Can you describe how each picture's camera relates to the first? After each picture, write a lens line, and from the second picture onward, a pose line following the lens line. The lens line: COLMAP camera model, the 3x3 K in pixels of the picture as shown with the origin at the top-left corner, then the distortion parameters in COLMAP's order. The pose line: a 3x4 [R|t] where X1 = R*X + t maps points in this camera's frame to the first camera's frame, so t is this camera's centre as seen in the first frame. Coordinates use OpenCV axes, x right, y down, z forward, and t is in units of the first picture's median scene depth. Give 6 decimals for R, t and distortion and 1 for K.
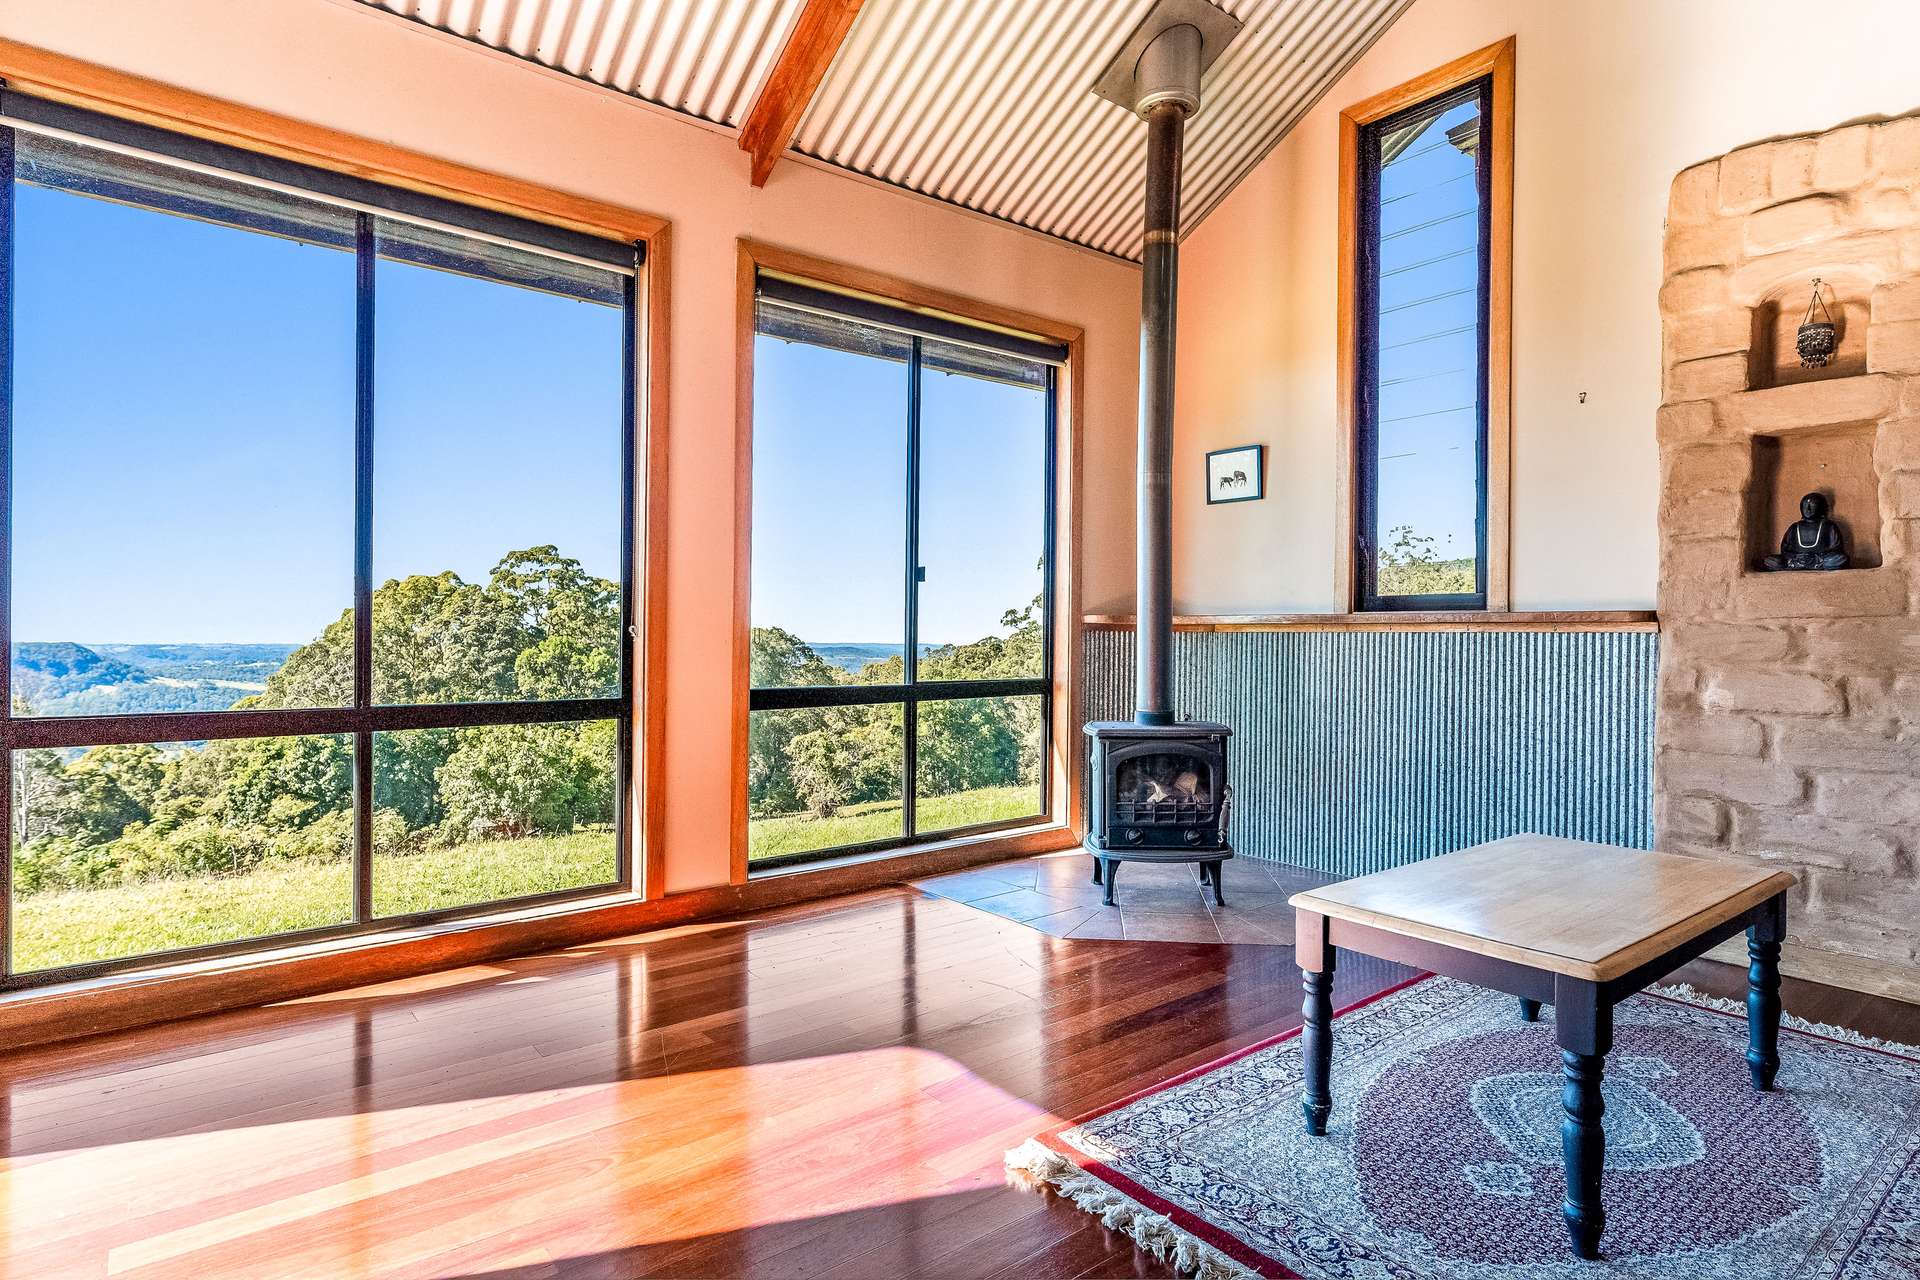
lens RADIAL K [[1033.2, 0, 996.4], [0, 1033.2, 640.0], [0, 0, 1]] dist [-0.001033, -0.000246]
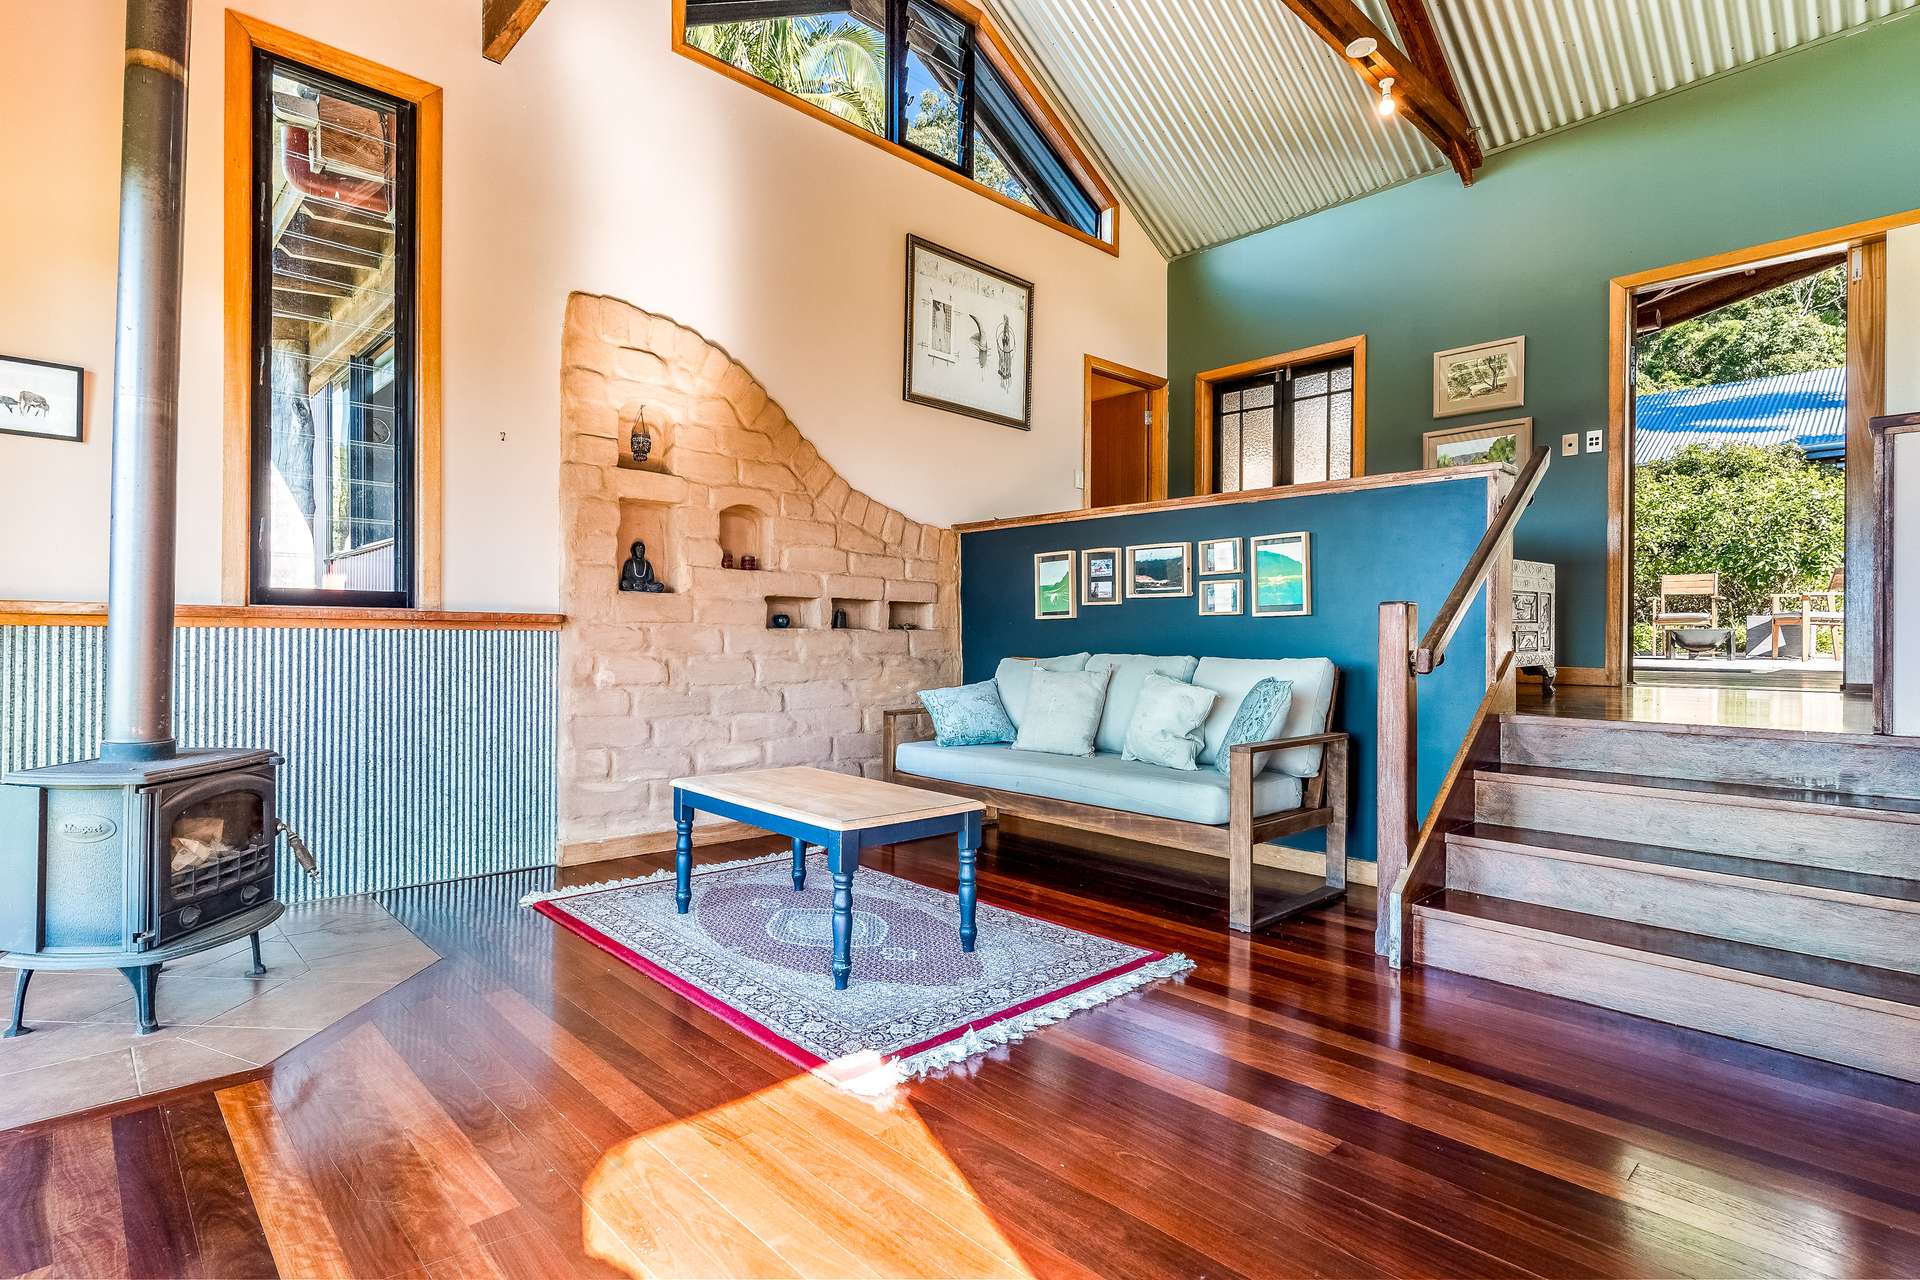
lens RADIAL K [[948.1, 0, 963.2], [0, 948.1, 637.3], [0, 0, 1]] dist [-0.001548, 0.000117]
pose [[-0.090628, -0.005475, 0.995870, -0.648842], [-0.004126, 0.999978, 0.005122, -0.007687], [-0.995876, -0.003645, -0.090649, 0.619208]]
